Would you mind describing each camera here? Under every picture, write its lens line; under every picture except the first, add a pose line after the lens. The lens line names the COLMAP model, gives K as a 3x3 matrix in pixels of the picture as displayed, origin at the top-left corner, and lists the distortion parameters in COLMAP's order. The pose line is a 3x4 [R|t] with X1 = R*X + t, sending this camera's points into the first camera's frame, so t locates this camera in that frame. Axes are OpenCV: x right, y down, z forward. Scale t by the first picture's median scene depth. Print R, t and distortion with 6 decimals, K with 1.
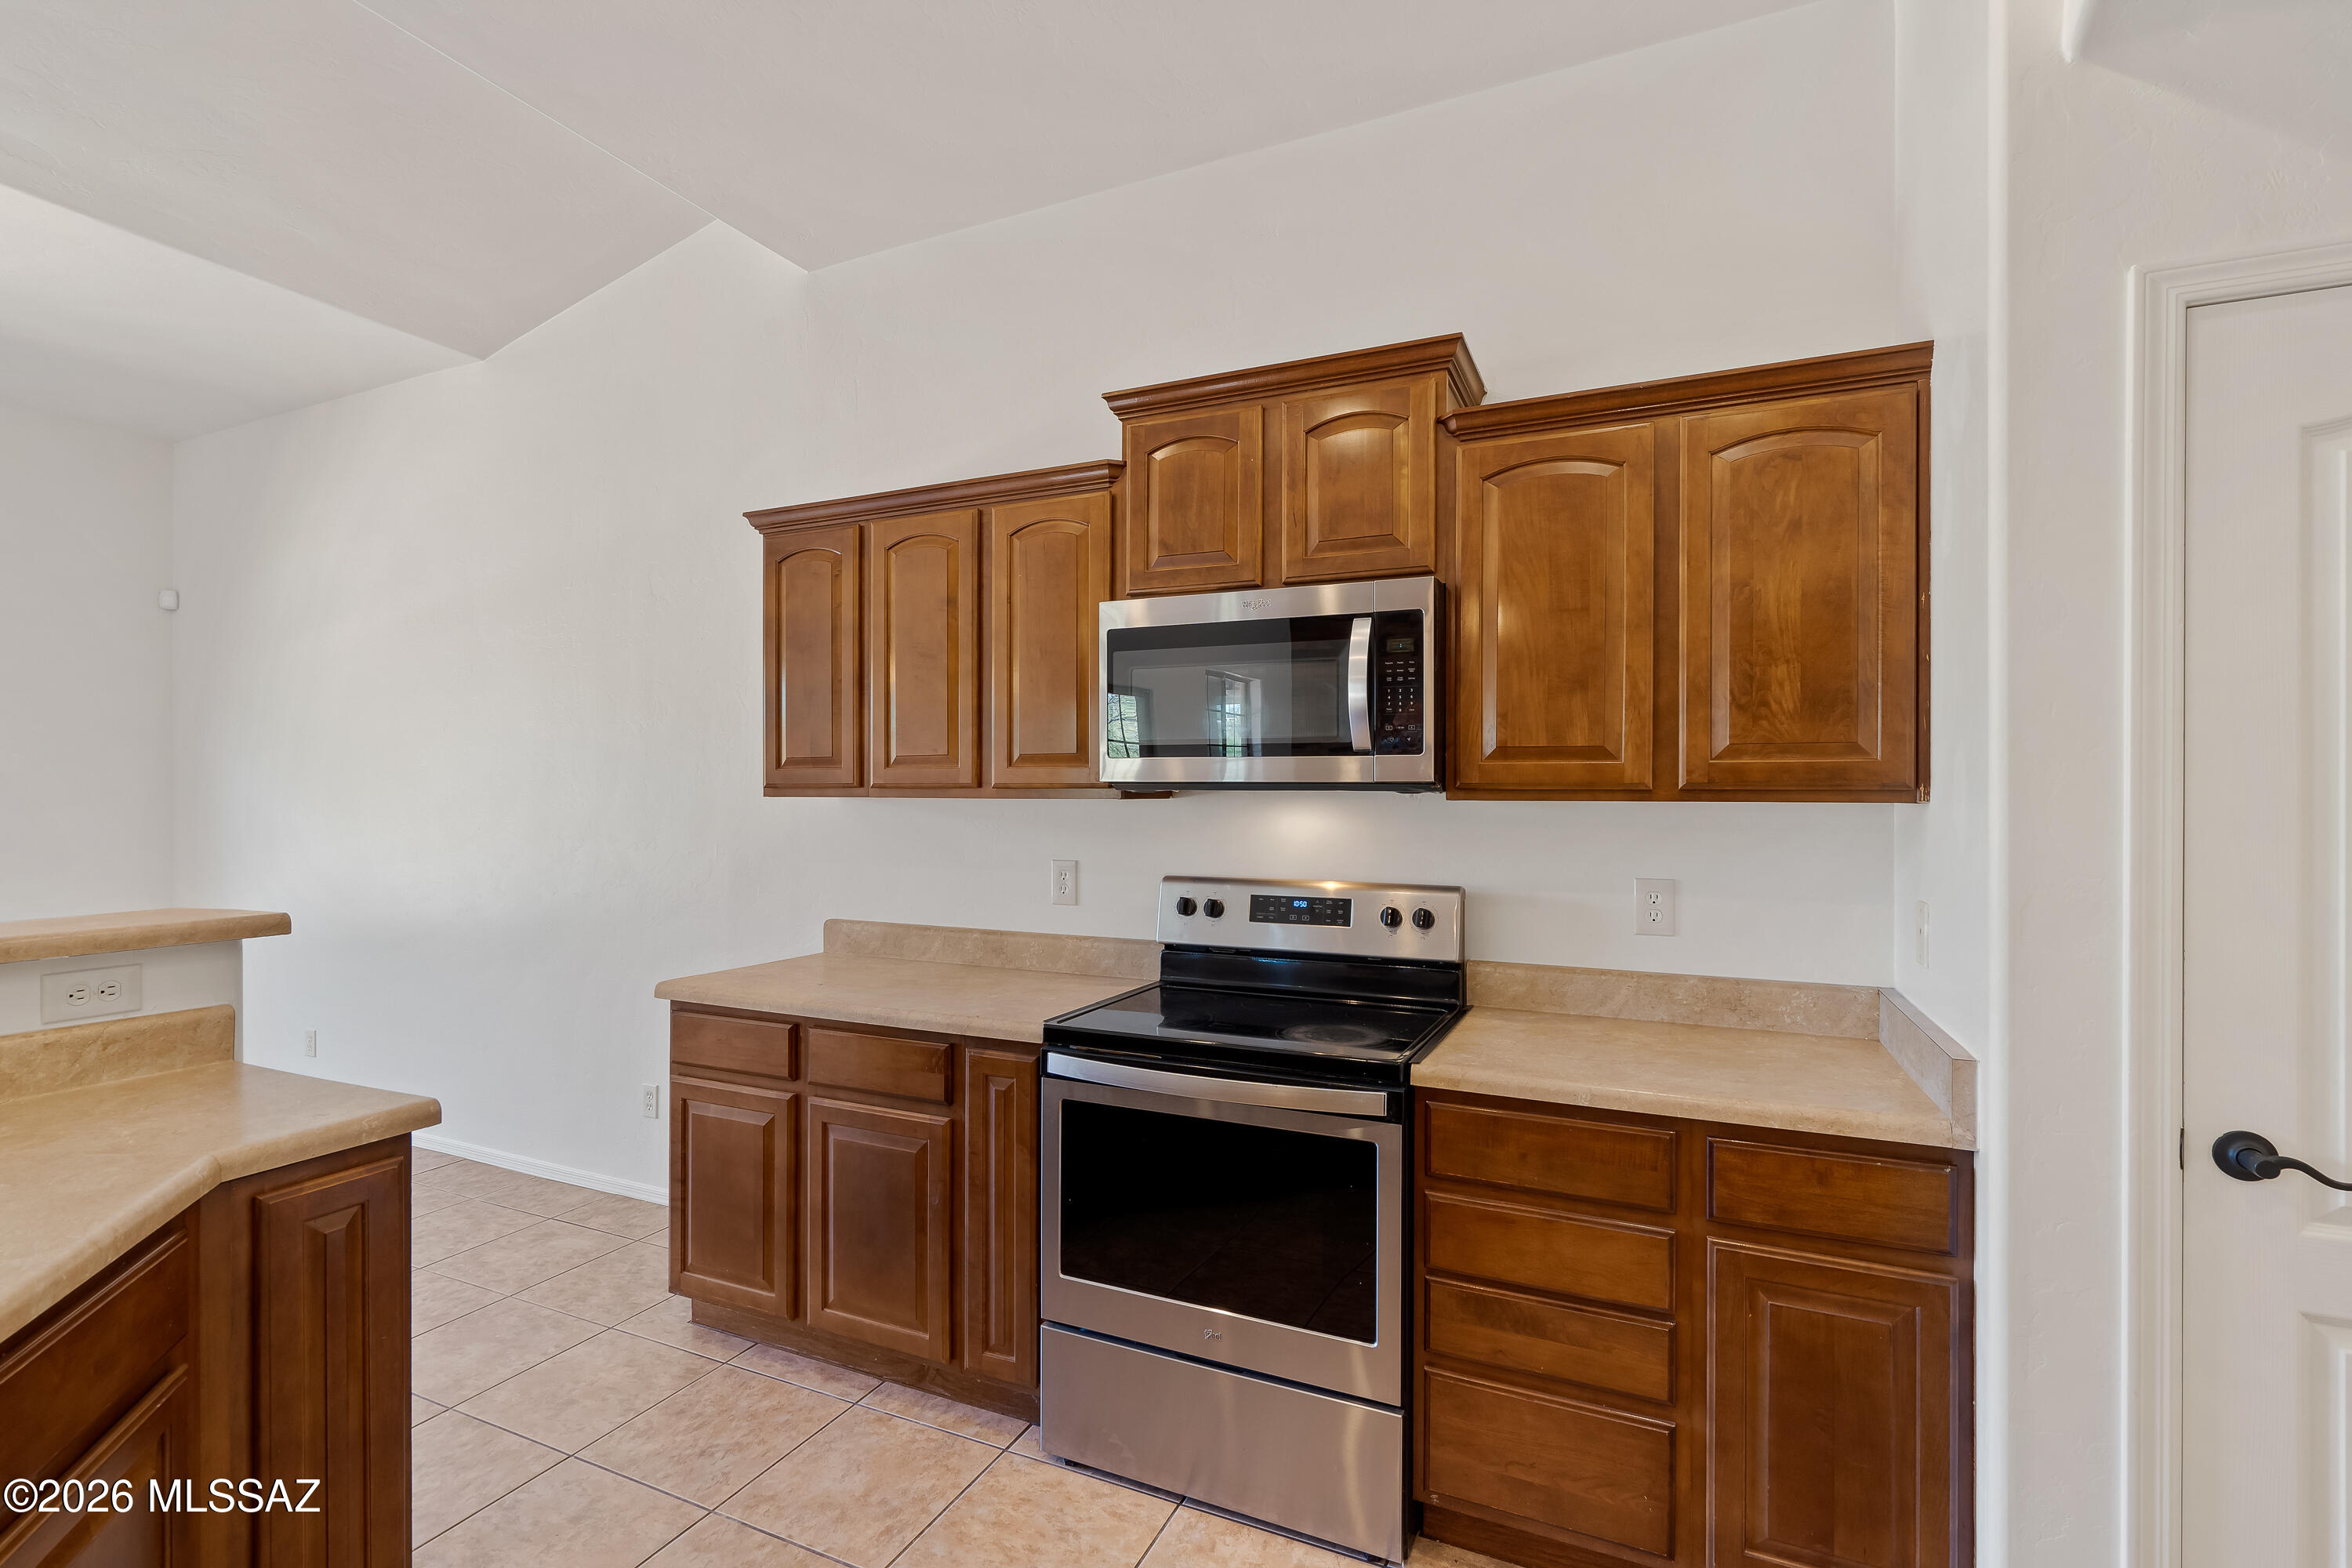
lens RADIAL K [[1077.2, 0, 1184.7], [0, 1077.2, 793.1], [0, 0, 1]] dist [-0.013759, 0.009562]
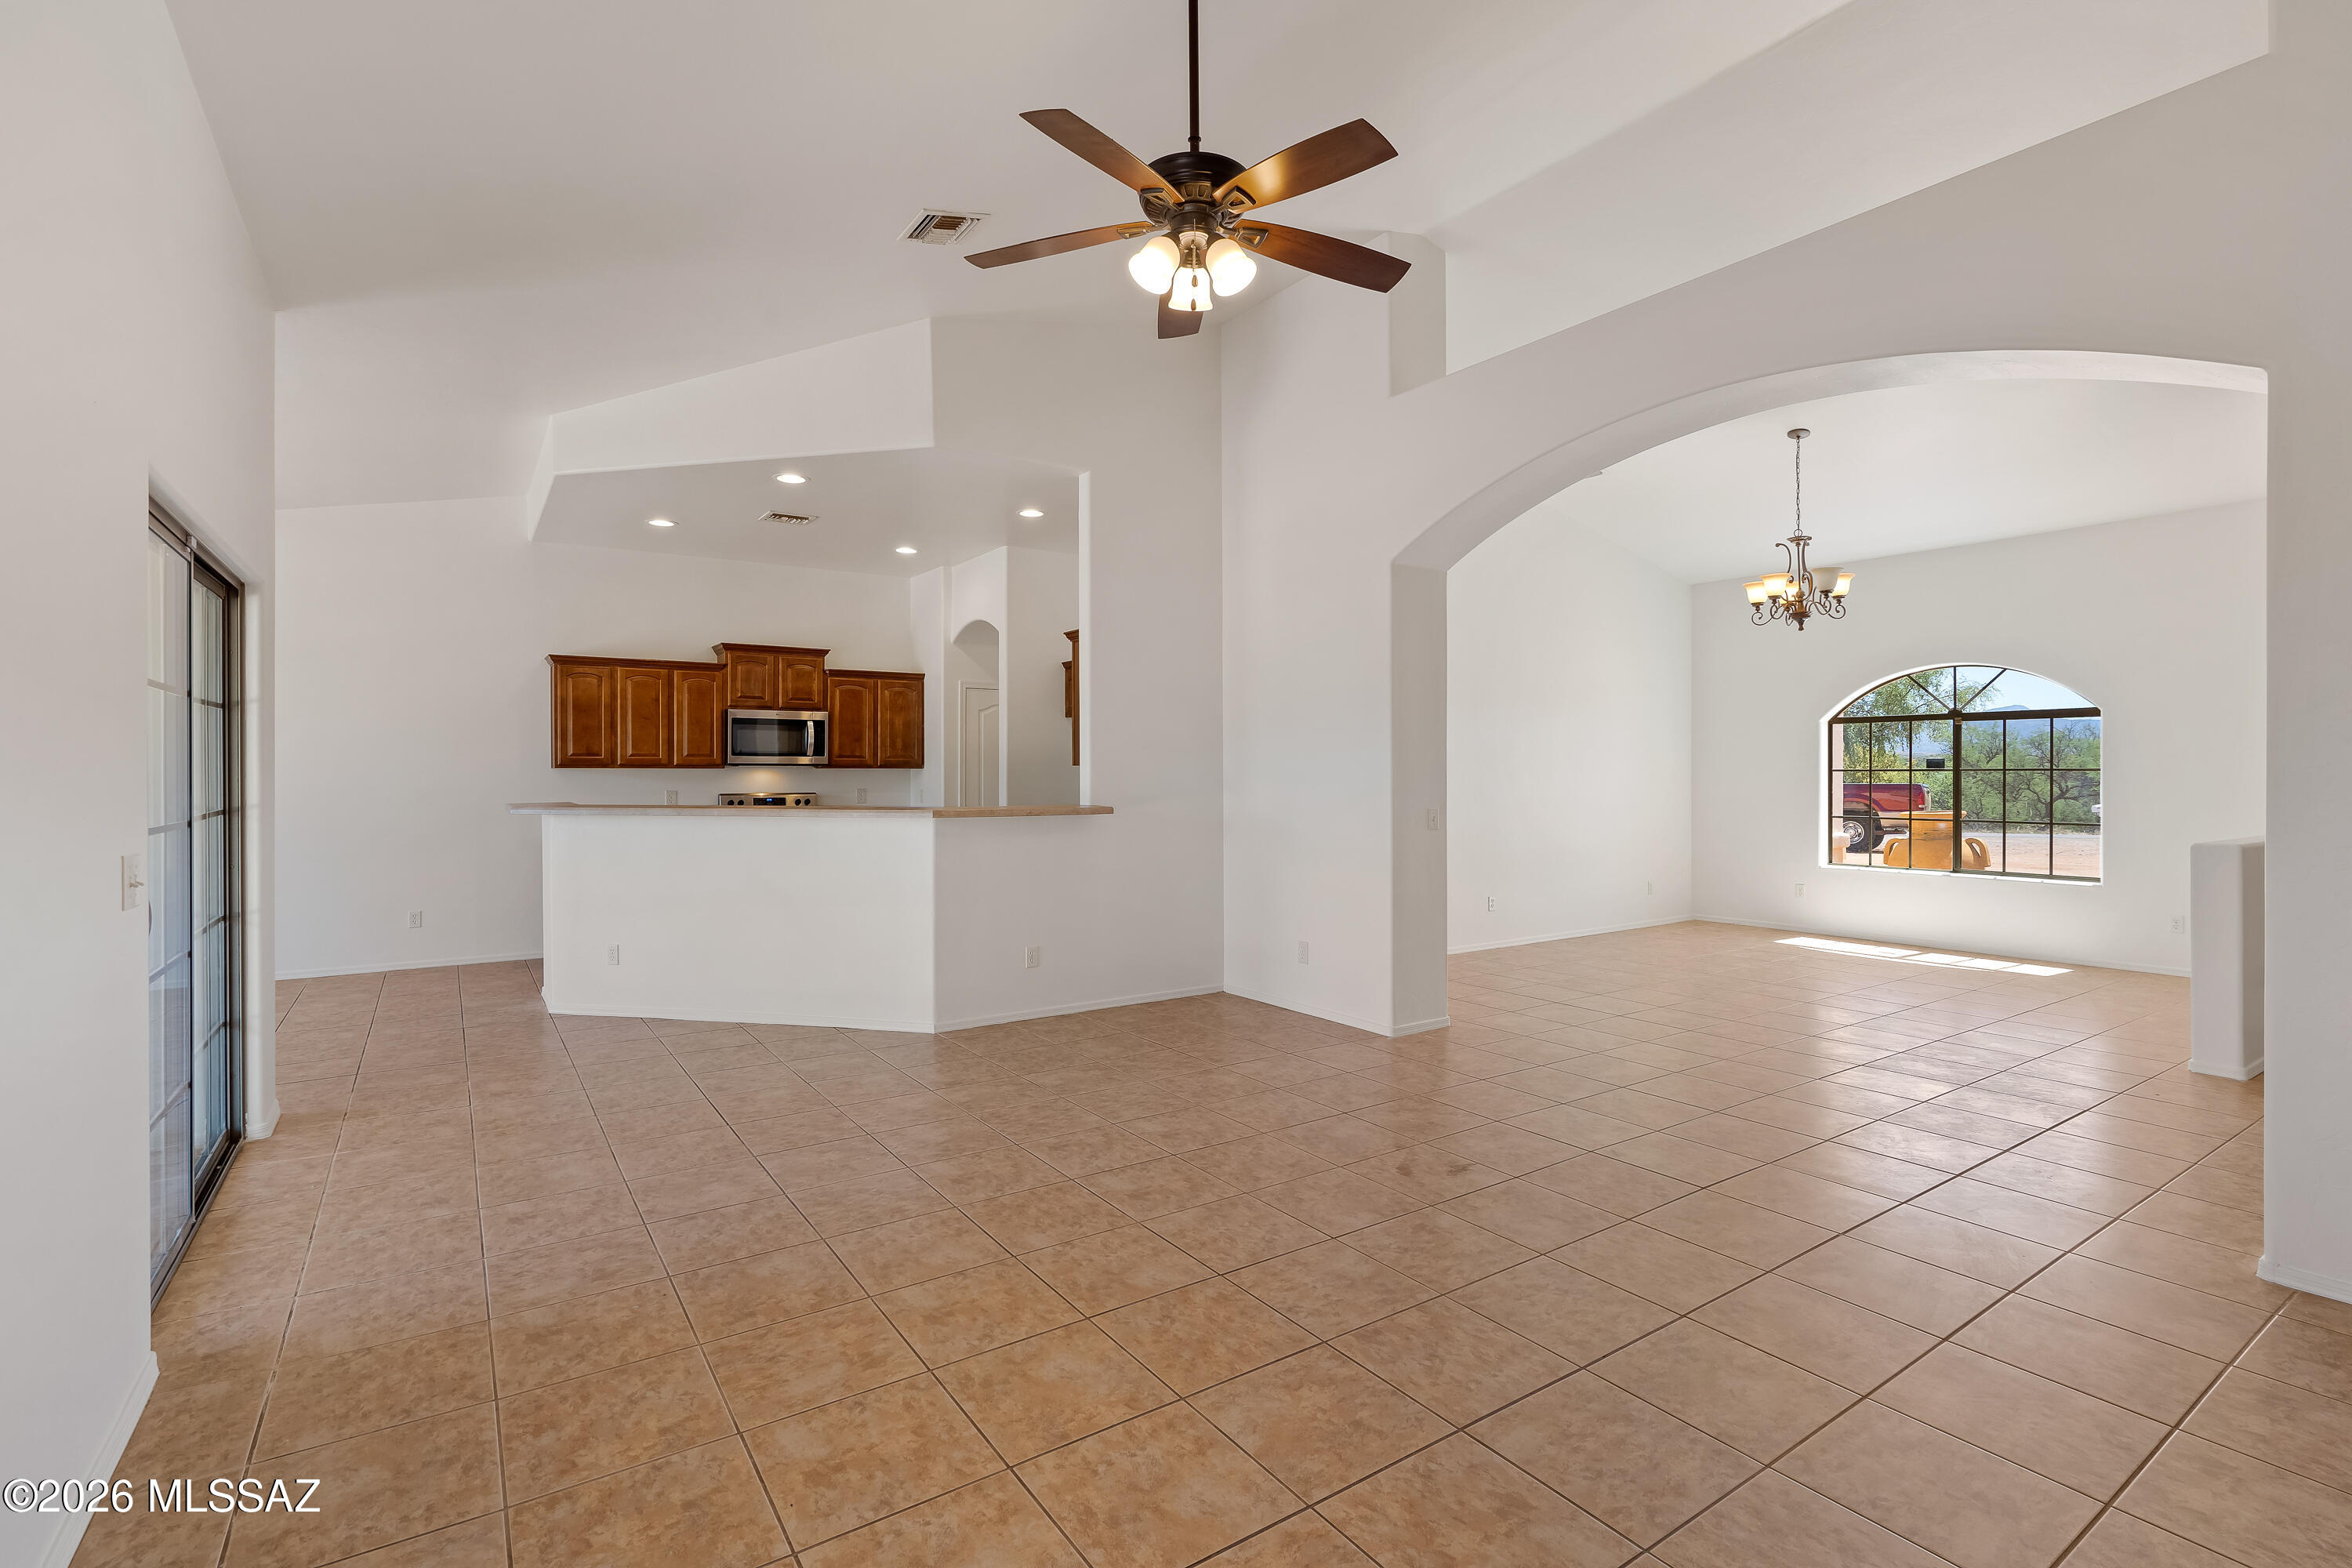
lens RADIAL K [[1077.2, 0, 1166.4], [0, 1077.2, 789.9], [0, 0, 1]] dist [-0.013759, 0.009562]
pose [[0.525062, -0.017822, 0.850878, -2.460895], [0.001383, 0.999797, 0.020087, 0.008637], [-0.851063, -0.009370, 0.524980, -2.125314]]
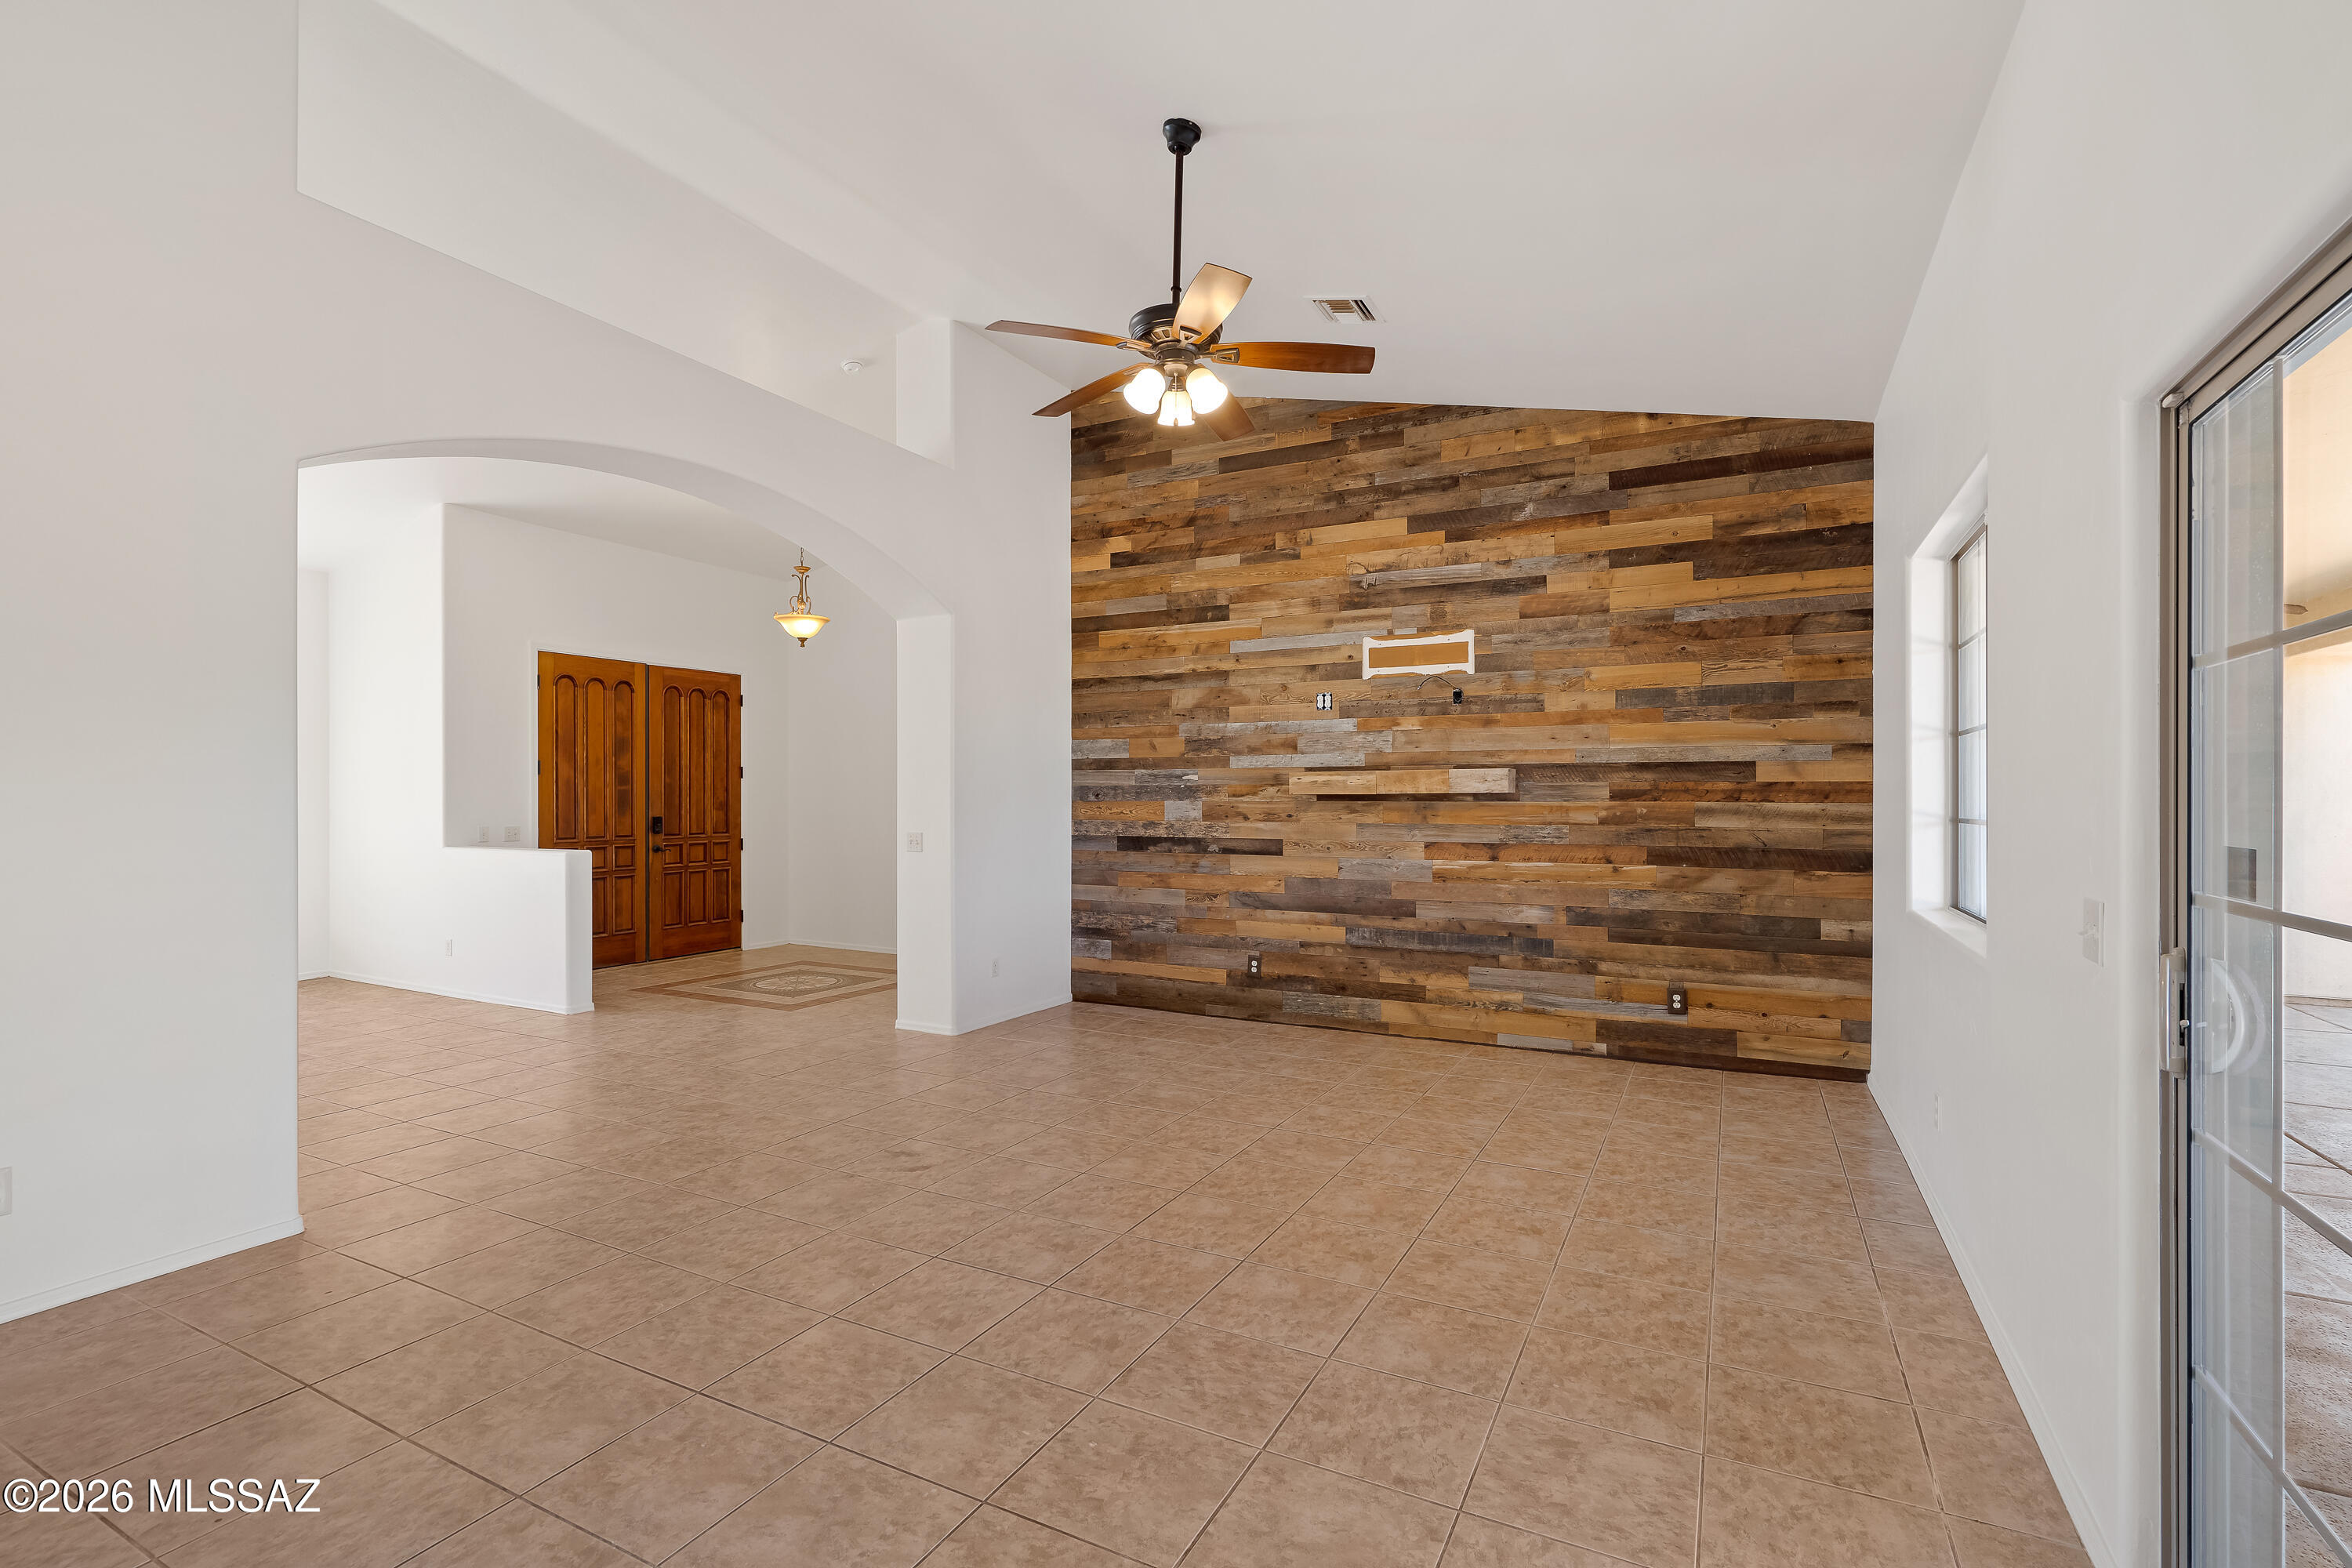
lens RADIAL K [[1077.2, 0, 1168.6], [0, 1077.2, 798.2], [0, 0, 1]] dist [-0.013759, 0.009562]
pose [[-0.997925, -0.002616, 0.064334, -1.393729], [-0.002623, 0.999997, -0.000033, 0.007192], [-0.064334, -0.000202, -0.997928, 0.218774]]
